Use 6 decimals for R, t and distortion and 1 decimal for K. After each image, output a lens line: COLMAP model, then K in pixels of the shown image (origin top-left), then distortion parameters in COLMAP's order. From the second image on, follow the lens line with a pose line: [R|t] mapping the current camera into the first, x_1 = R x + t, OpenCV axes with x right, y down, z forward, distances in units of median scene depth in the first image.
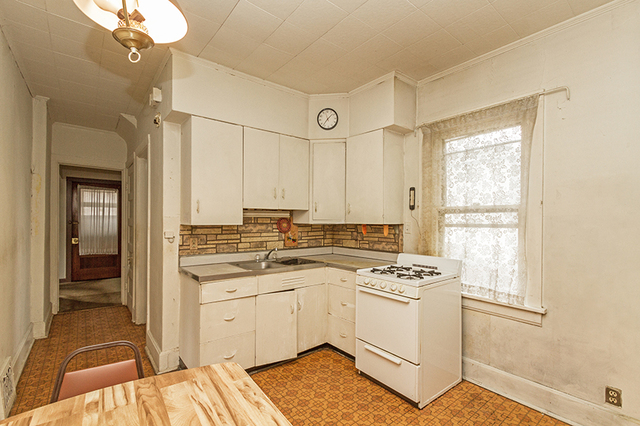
lens RADIAL K [[292.3, 0, 334.3], [0, 292.3, 220.5], [0, 0, 1]] dist [0.002287, 0.000385]
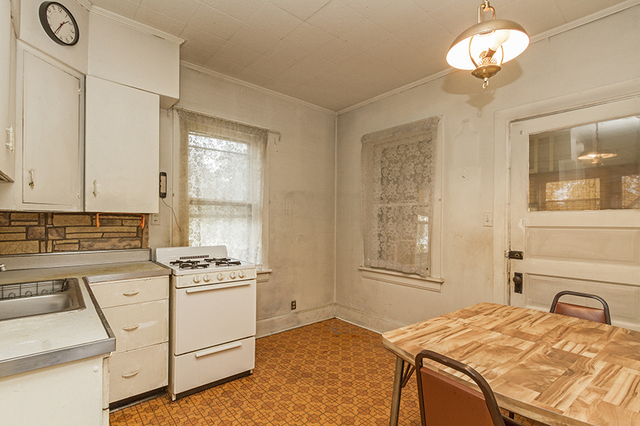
lens RADIAL K [[290.9, 0, 320.3], [0, 290.9, 220.3], [0, 0, 1]] dist [0.001481, 0.000087]
pose [[0.012076, -0.003869, 0.999920, -0.846181], [-0.010562, 0.999936, 0.003996, 0.031589], [-0.999871, -0.010609, 0.012035, 0.720970]]
